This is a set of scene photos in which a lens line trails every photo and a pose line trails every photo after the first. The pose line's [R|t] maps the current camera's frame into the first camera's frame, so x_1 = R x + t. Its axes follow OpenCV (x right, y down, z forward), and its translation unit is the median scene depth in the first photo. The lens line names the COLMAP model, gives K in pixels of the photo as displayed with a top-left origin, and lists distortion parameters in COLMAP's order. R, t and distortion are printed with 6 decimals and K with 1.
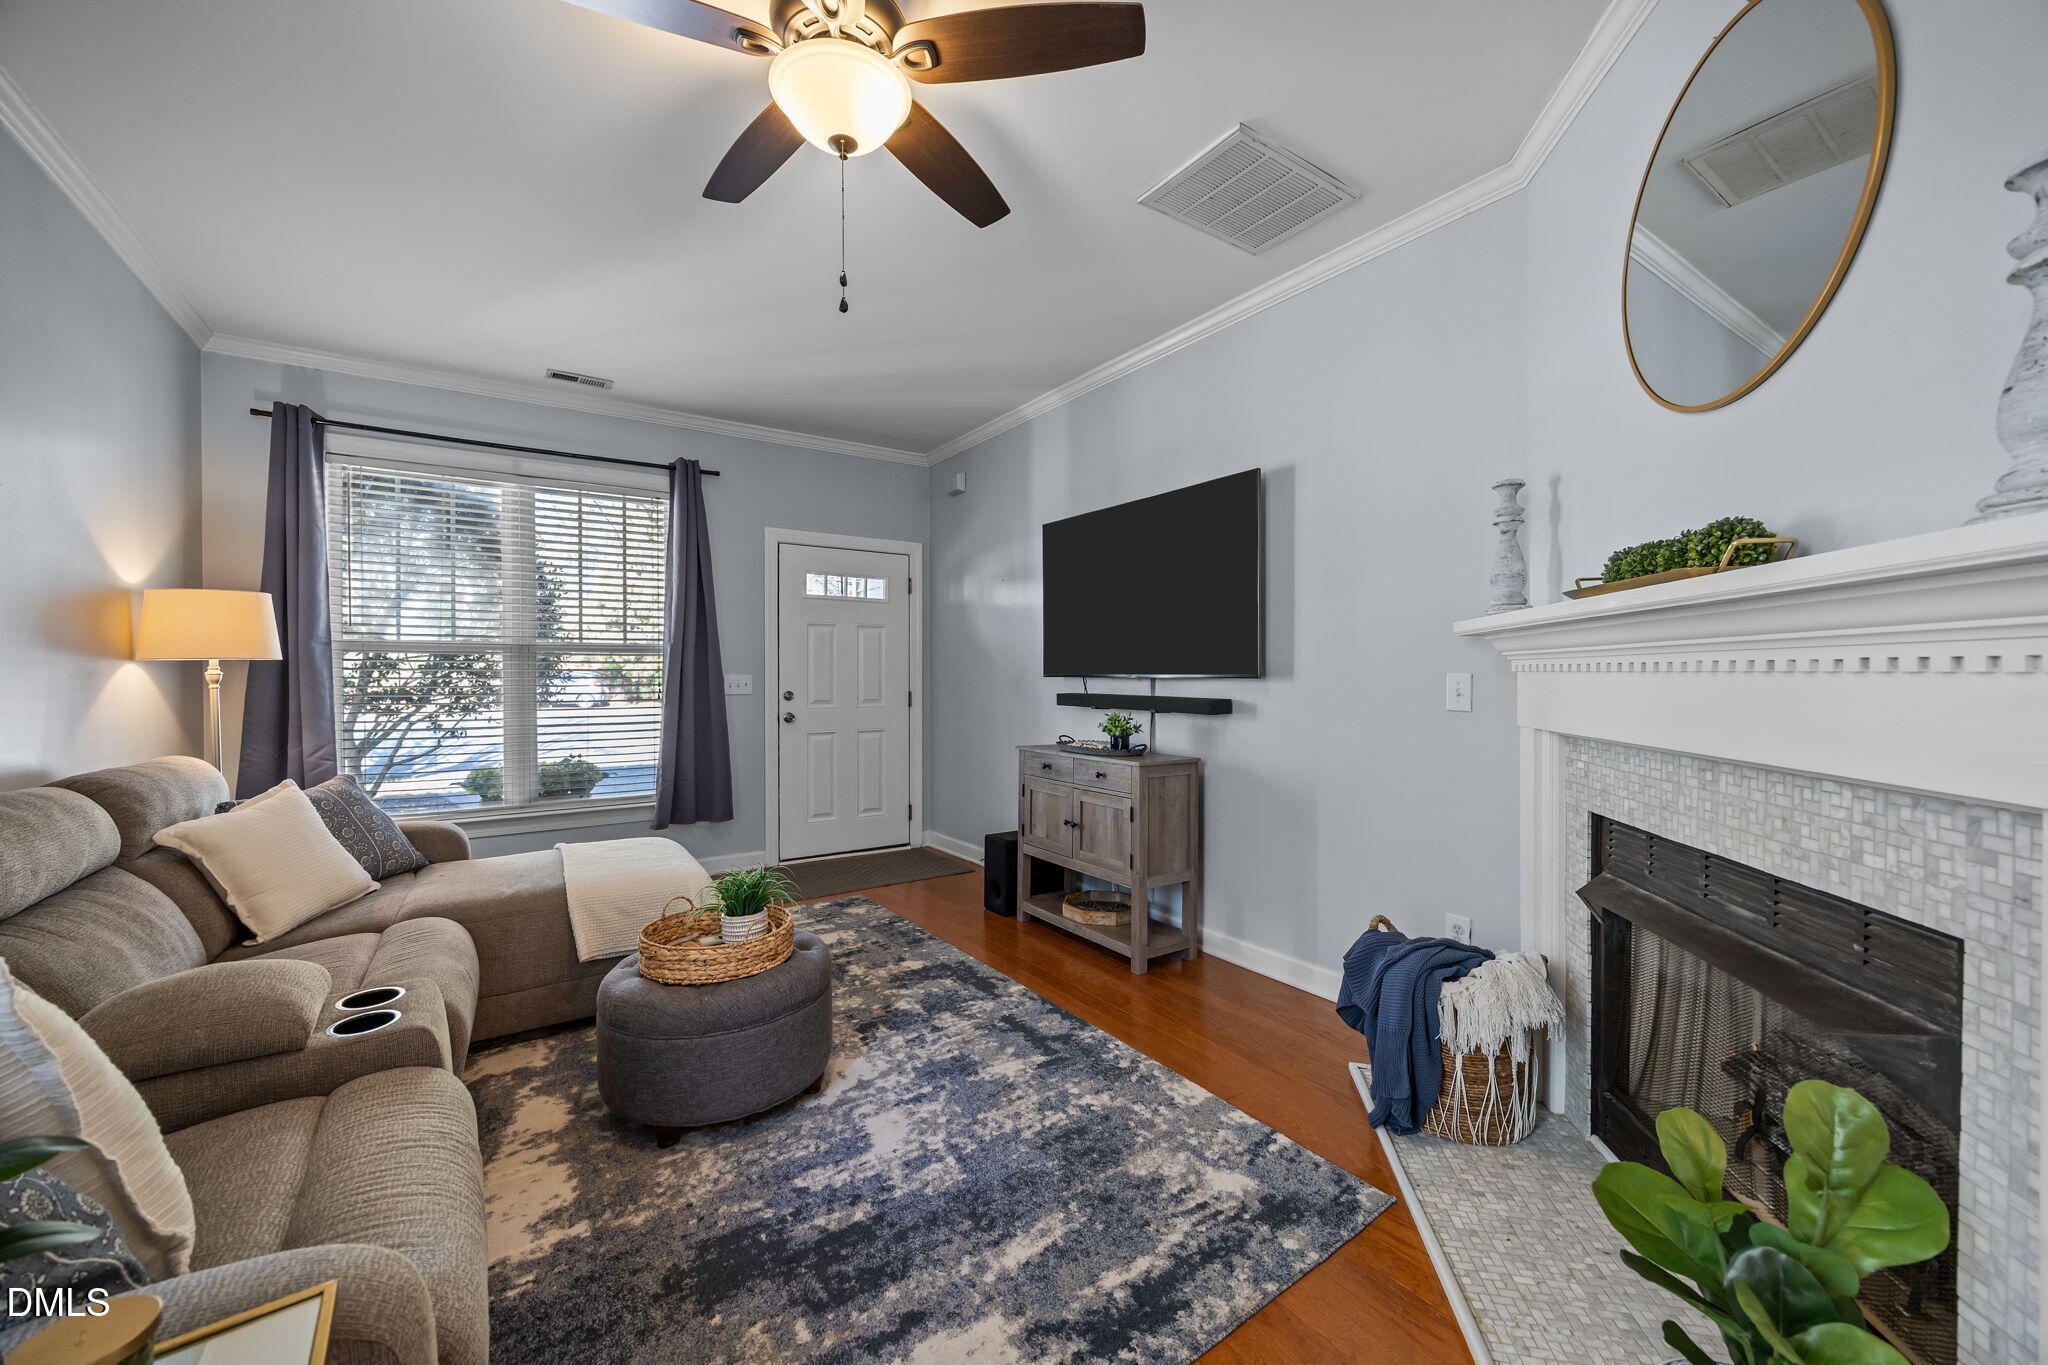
lens RADIAL K [[769.9, 0, 1031.1], [0, 769.9, 684.4], [0, 0, 1]] dist [-0.003364, -0.000337]
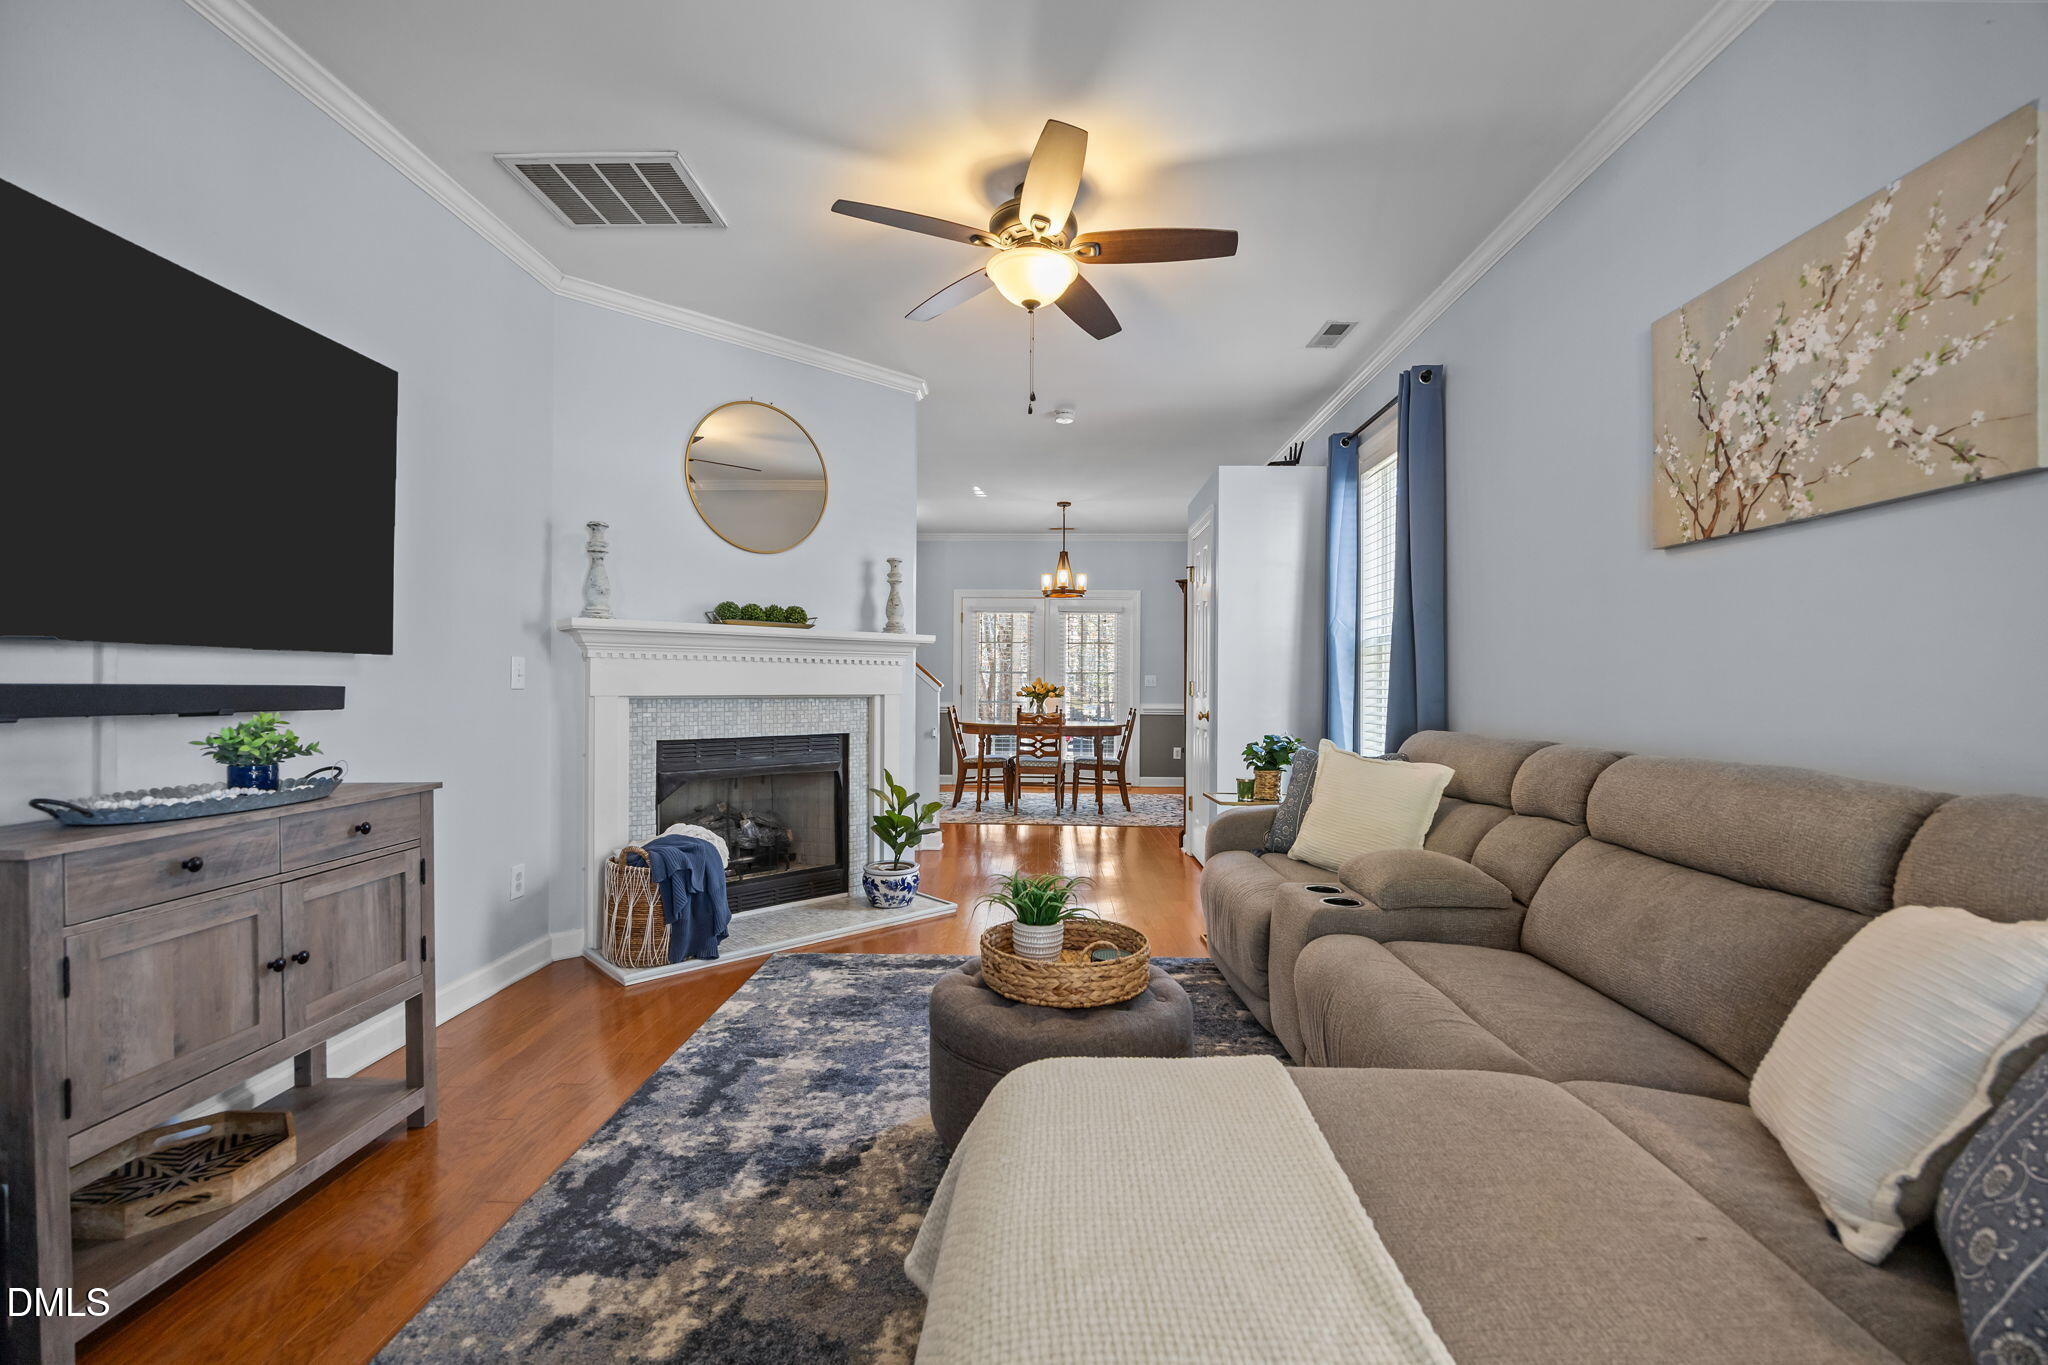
lens RADIAL K [[869.4, 0, 1020.2], [0, 869.4, 686.3], [0, 0, 1]] dist [-0.013390, 0.001183]
pose [[-0.802738, -0.003386, 0.596322, -0.767935], [0.004709, 0.999917, 0.012016, 0.017387], [-0.596313, 0.012454, -0.802655, 1.467419]]
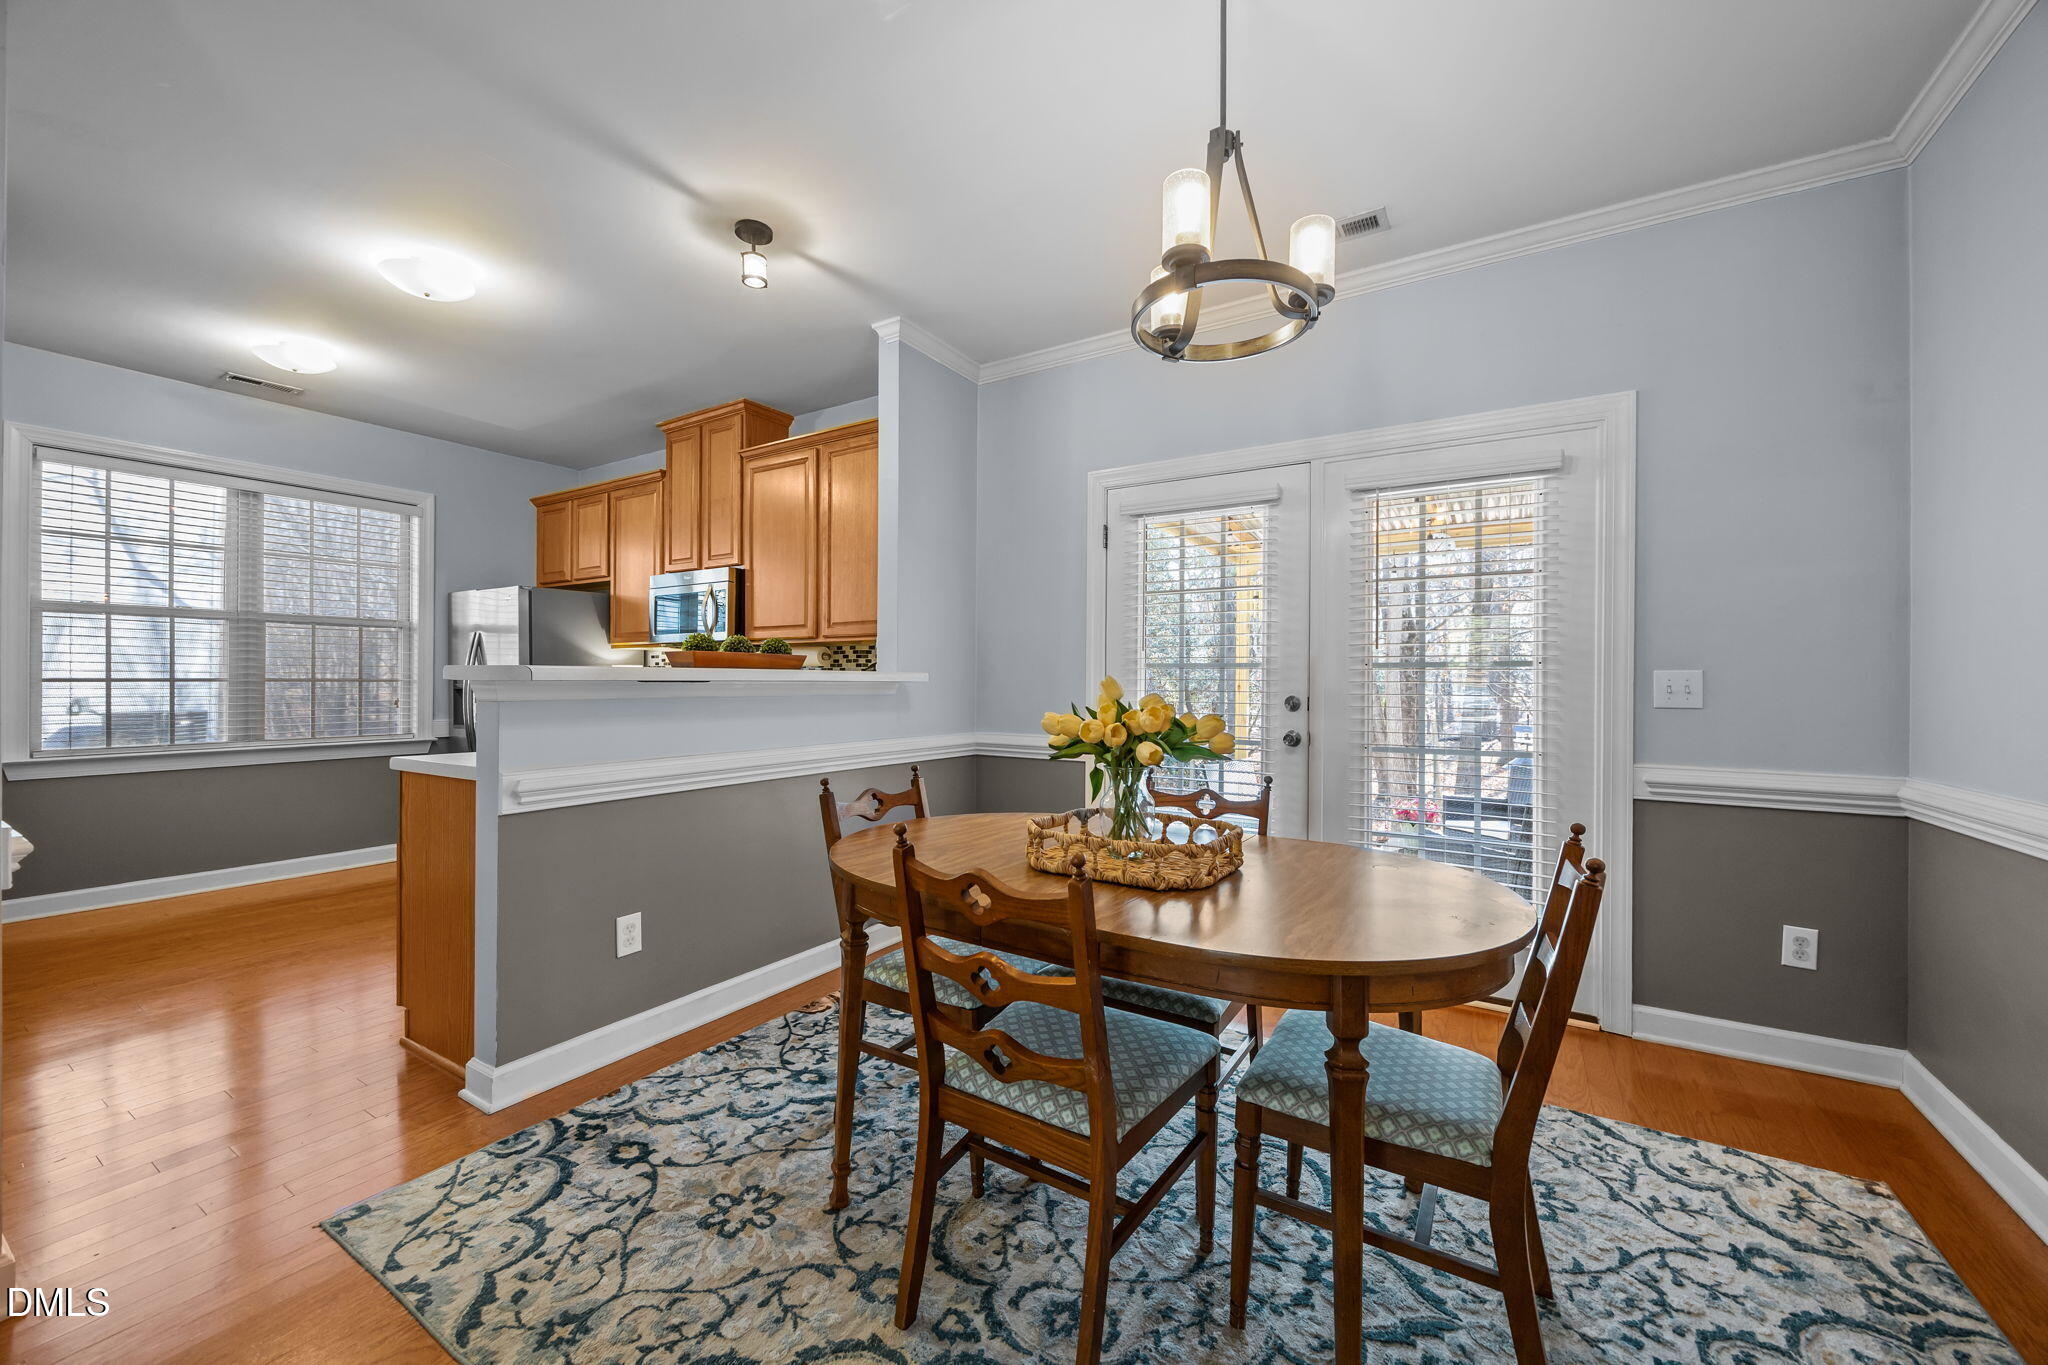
lens RADIAL K [[769.9, 0, 1049.9], [0, 769.9, 671.3], [0, 0, 1]] dist [-0.003364, -0.000337]
pose [[-0.417572, 0.009947, 0.908589, 0.326517], [0.012701, 0.999906, -0.005109, 0.015189], [-0.908555, 0.009406, -0.417659, -0.497905]]
